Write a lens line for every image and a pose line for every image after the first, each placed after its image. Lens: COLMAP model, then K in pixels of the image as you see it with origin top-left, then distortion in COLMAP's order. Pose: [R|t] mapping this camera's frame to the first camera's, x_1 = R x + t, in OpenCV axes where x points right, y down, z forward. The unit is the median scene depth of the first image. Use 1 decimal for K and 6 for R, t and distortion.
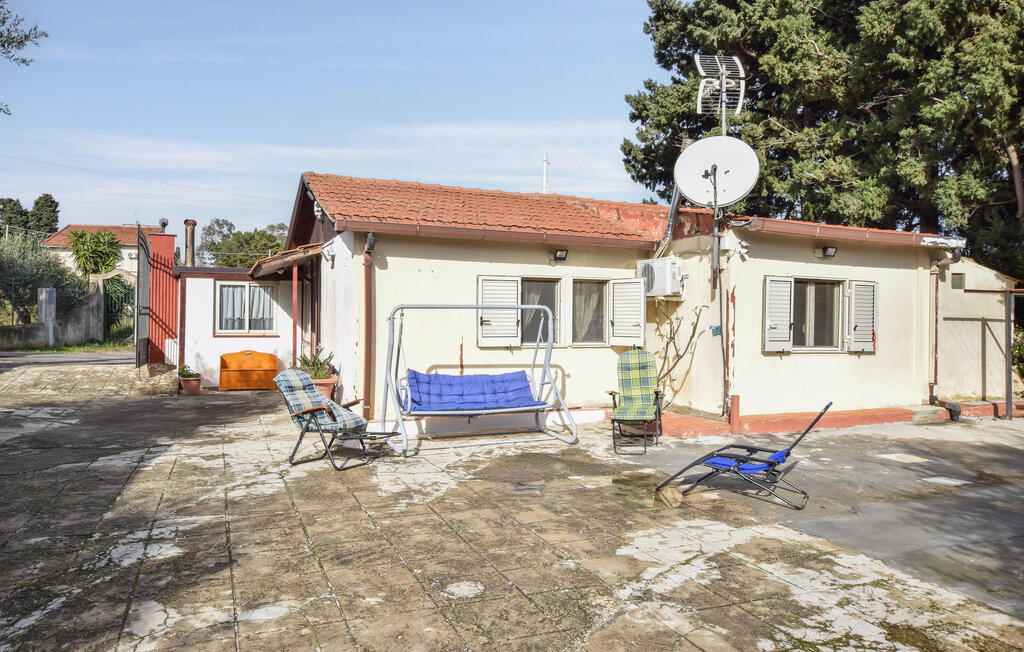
lens RADIAL K [[694.4, 0, 513.8], [0, 694.4, 319.5], [0, 0, 1]] dist [-0.003952, 0.009536]
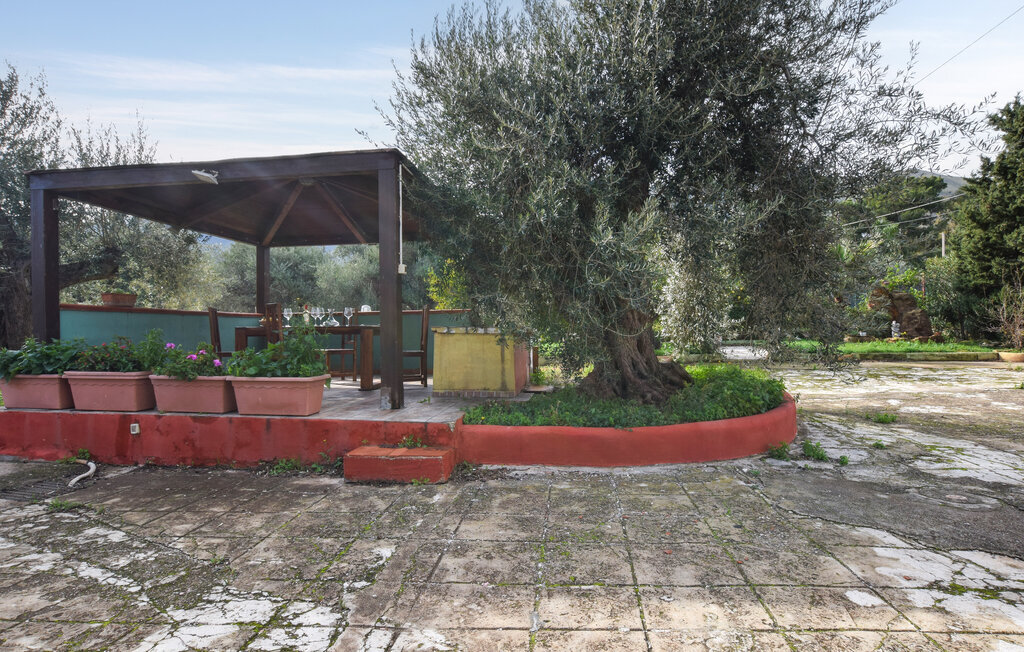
lens RADIAL K [[528.8, 0, 513.8], [0, 528.8, 330.6], [0, 0, 1]] dist [-0.016826, 0.000454]
pose [[-0.431338, -0.011458, -0.902118, -0.102768], [0.000343, 0.999917, -0.012864, 0.038141], [0.902191, -0.005858, -0.431298, 0.629301]]
